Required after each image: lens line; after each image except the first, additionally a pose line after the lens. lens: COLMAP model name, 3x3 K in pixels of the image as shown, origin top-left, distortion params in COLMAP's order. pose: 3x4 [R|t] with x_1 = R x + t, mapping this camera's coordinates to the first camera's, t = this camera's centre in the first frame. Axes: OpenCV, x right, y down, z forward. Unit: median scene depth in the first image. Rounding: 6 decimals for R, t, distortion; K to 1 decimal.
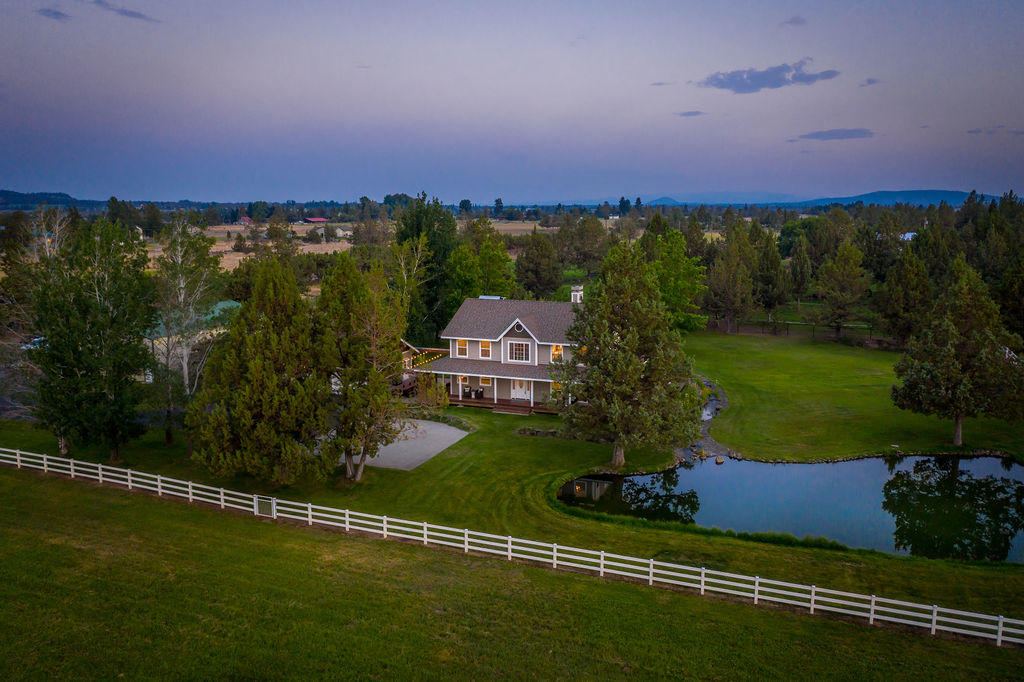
lens RADIAL K [[828.1, 0, 513.1], [0, 828.1, 342.1], [0, 0, 1]] dist [-0.000017, -0.000805]
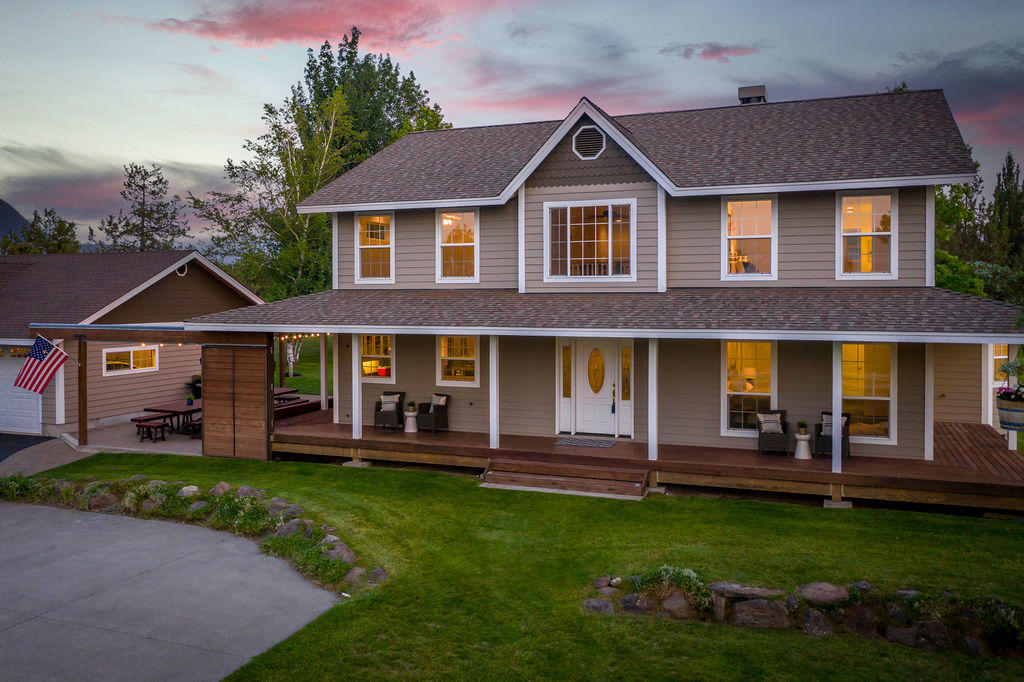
lens RADIAL K [[828.1, 0, 511.1], [0, 828.1, 335.3], [0, 0, 1]] dist [-0.000017, -0.000805]
pose [[0.999669, -0.004573, -0.025301, -0.009972], [0.001797, 0.994077, -0.108662, 0.066532], [0.025648, 0.108581, 0.993757, 0.753221]]
